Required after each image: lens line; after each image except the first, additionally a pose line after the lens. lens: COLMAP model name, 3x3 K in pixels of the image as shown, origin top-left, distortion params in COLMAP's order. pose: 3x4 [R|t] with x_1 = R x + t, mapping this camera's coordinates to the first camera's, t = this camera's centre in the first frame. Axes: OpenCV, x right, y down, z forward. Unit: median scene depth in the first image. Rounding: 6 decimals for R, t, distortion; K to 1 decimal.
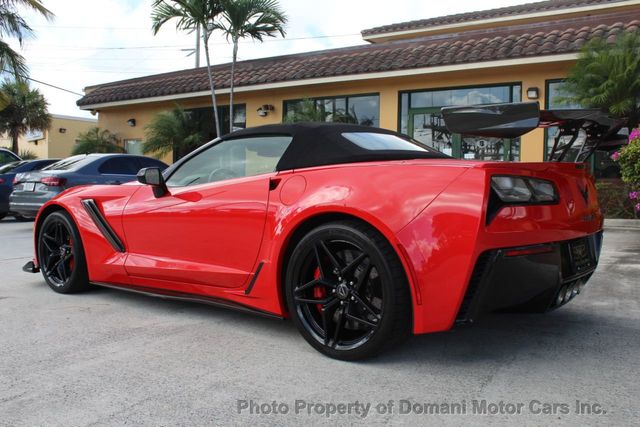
lens RADIAL K [[635.5, 0, 320.0], [0, 635.5, 213.5], [0, 0, 1]] dist [-0.162378, 0.219523]
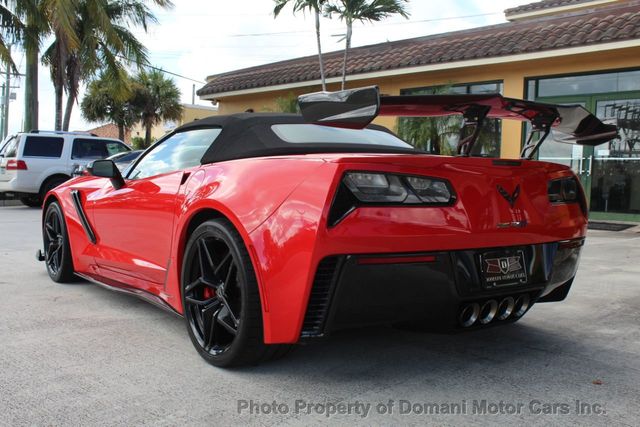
lens RADIAL K [[688.5, 0, 320.0], [0, 688.5, 213.5], [0, 0, 1]] dist [-0.106362, 0.131614]
pose [[0.968374, 0.032226, -0.247415, 0.267087], [-0.031714, 0.999479, 0.006055, -0.004061], [0.247481, 0.001983, 0.968891, 0.027868]]
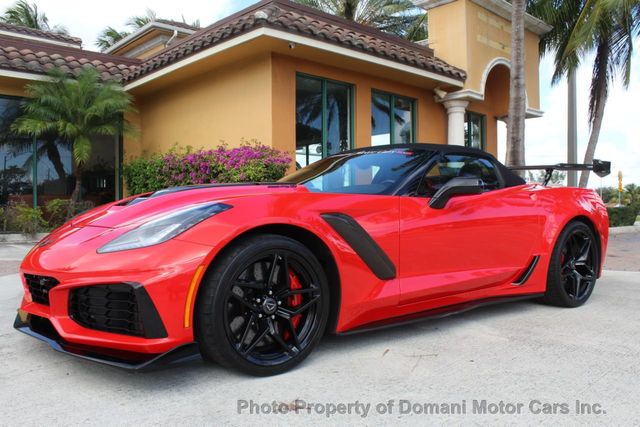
lens RADIAL K [[569.3, 0, 320.0], [0, 569.3, 213.5], [0, 0, 1]] dist [-0.171067, 0.154037]
pose [[0.222483, -0.017686, 0.974776, -0.917506], [0.043002, 0.999040, 0.008312, -0.028097], [-0.973988, 0.040068, 0.223030, 0.817521]]
